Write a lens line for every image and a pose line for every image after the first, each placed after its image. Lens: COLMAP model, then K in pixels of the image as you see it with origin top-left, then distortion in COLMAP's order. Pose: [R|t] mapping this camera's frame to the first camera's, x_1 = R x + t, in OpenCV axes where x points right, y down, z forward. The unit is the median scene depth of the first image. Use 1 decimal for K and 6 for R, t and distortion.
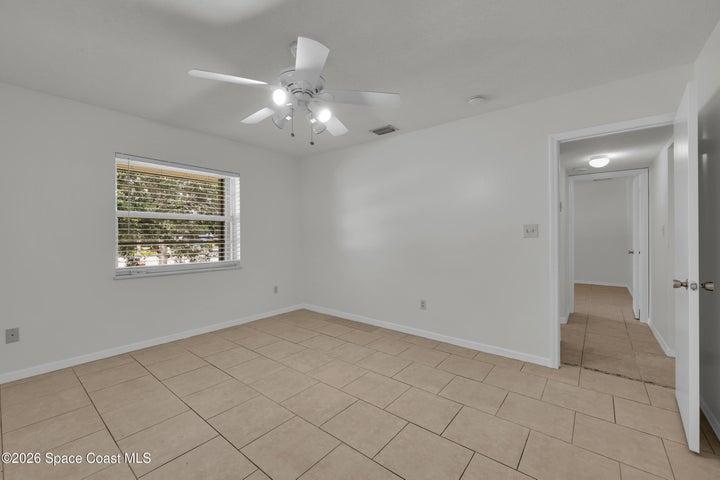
lens RADIAL K [[291.0, 0, 358.6], [0, 291.0, 236.5], [0, 0, 1]] dist [-0.003024, 0.000589]
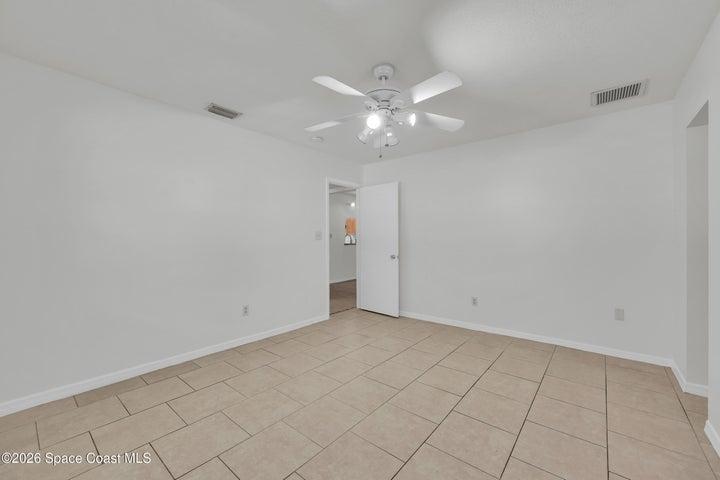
lens RADIAL K [[291.0, 0, 358.6], [0, 291.0, 238.5], [0, 0, 1]] dist [-0.003024, 0.000589]
pose [[0.022040, 0.001033, 0.999757, -0.866244], [0.007823, 0.999969, -0.001206, 0.000003], [-0.999726, 0.007847, 0.022031, 0.710005]]
